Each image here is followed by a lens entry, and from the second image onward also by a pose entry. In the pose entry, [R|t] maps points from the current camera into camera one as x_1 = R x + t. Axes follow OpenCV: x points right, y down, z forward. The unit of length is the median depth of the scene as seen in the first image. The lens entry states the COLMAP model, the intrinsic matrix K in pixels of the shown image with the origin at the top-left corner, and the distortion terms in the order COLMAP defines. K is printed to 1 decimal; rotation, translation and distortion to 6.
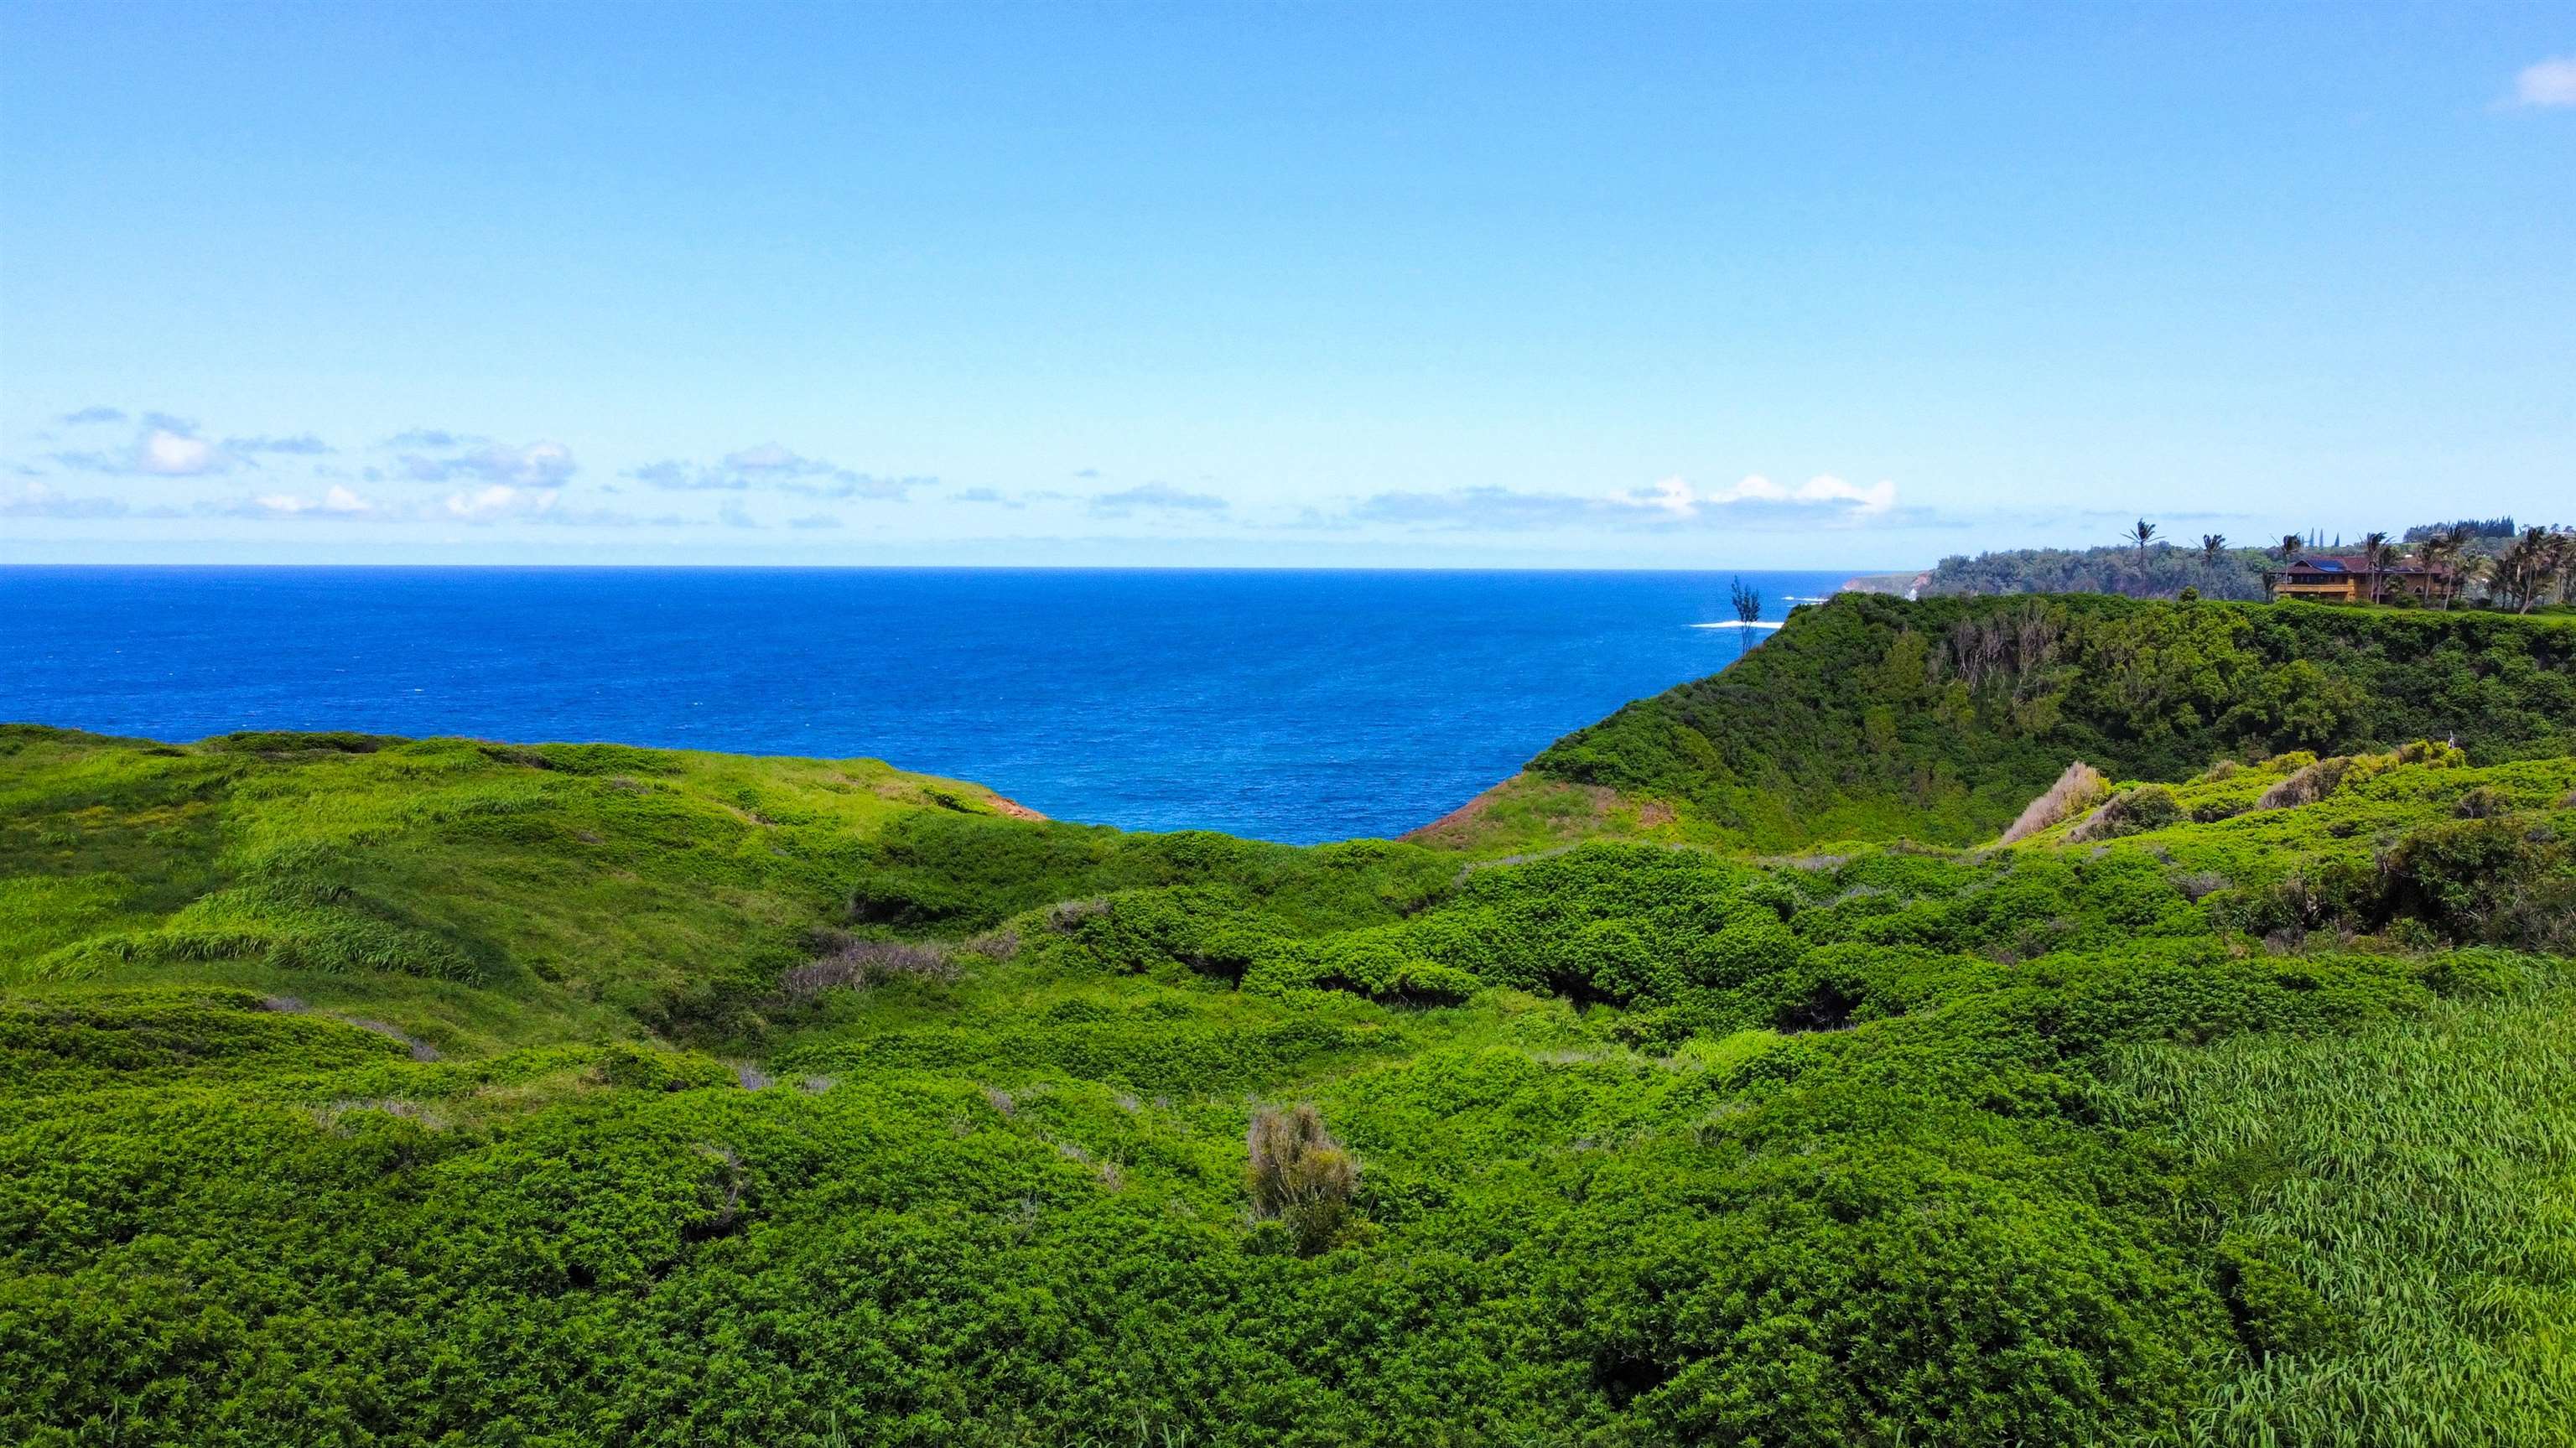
lens RADIAL K [[2031.7, 0, 1288.0], [0, 2031.7, 724.0], [0, 0, 1]] dist [-0.002390, 0.004915]
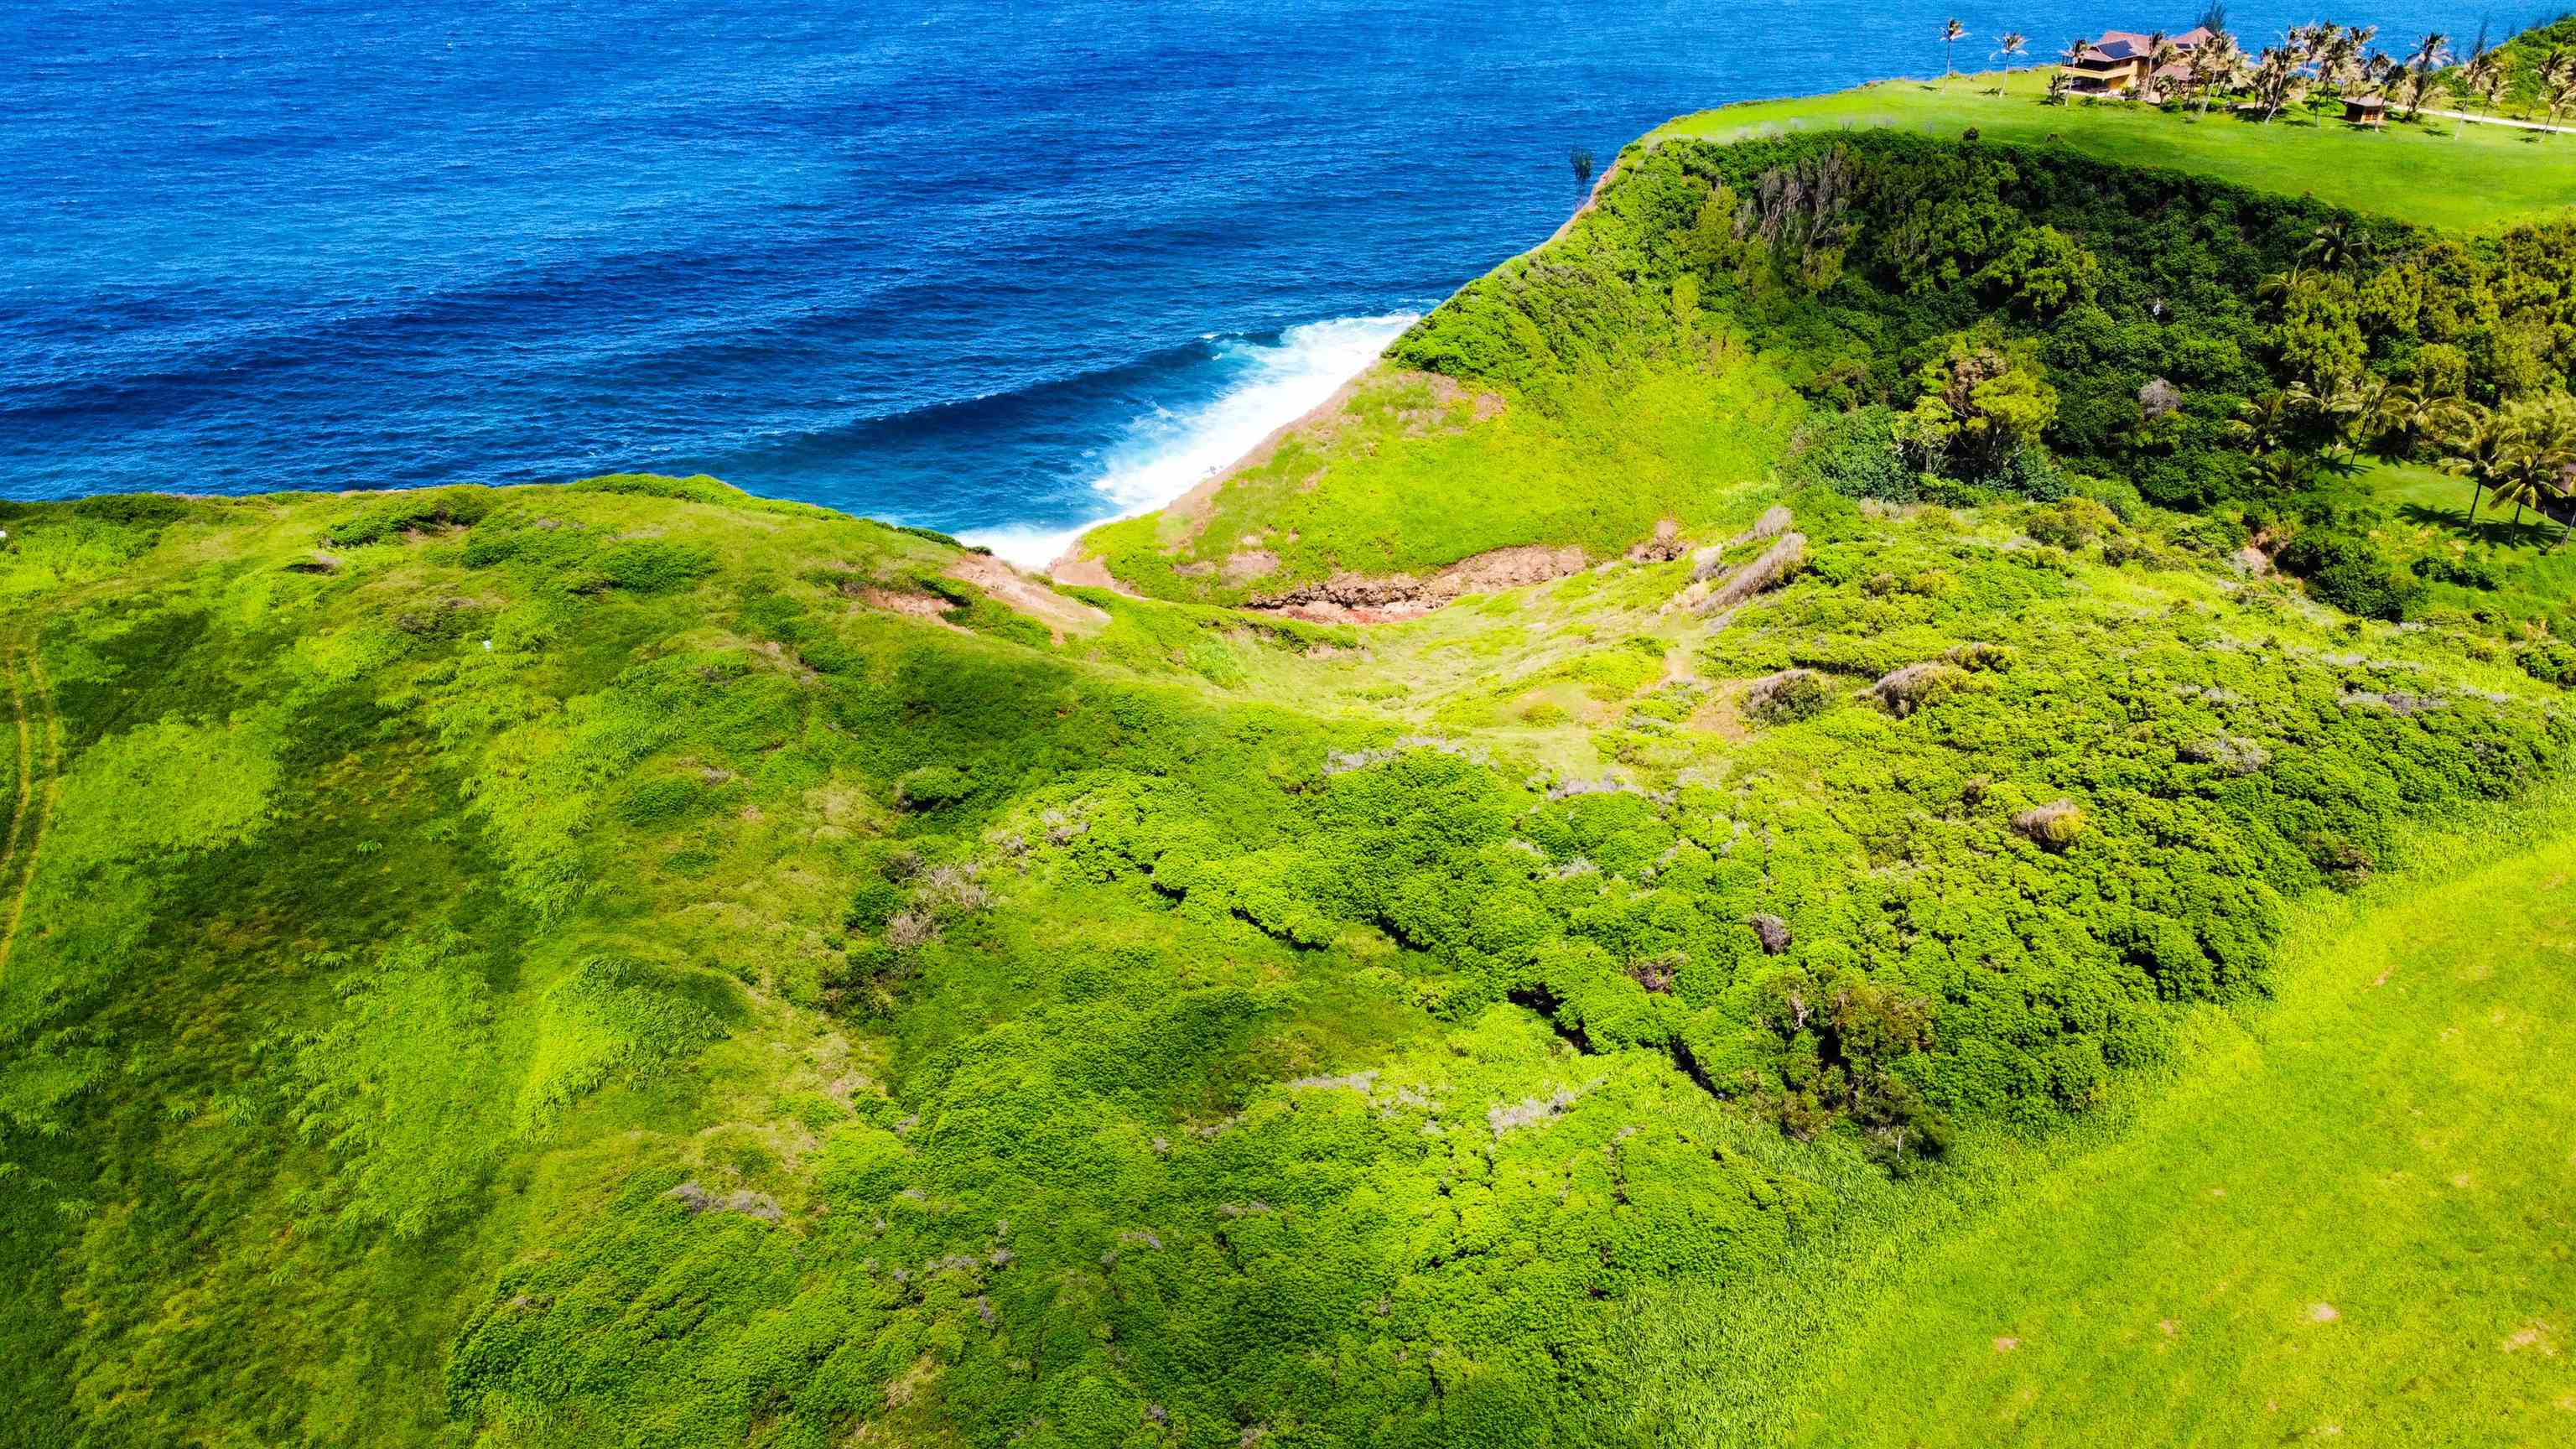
lens RADIAL K [[1968.3, 0, 1288.0], [0, 1968.3, 724.5], [0, 0, 1]] dist [0.000990, -0.006154]
pose [[0.997738, -0.034926, 0.057442, -0.008928], [0.010137, 0.922842, 0.385044, -0.208060], [-0.066458, -0.383591, 0.921109, -0.116301]]
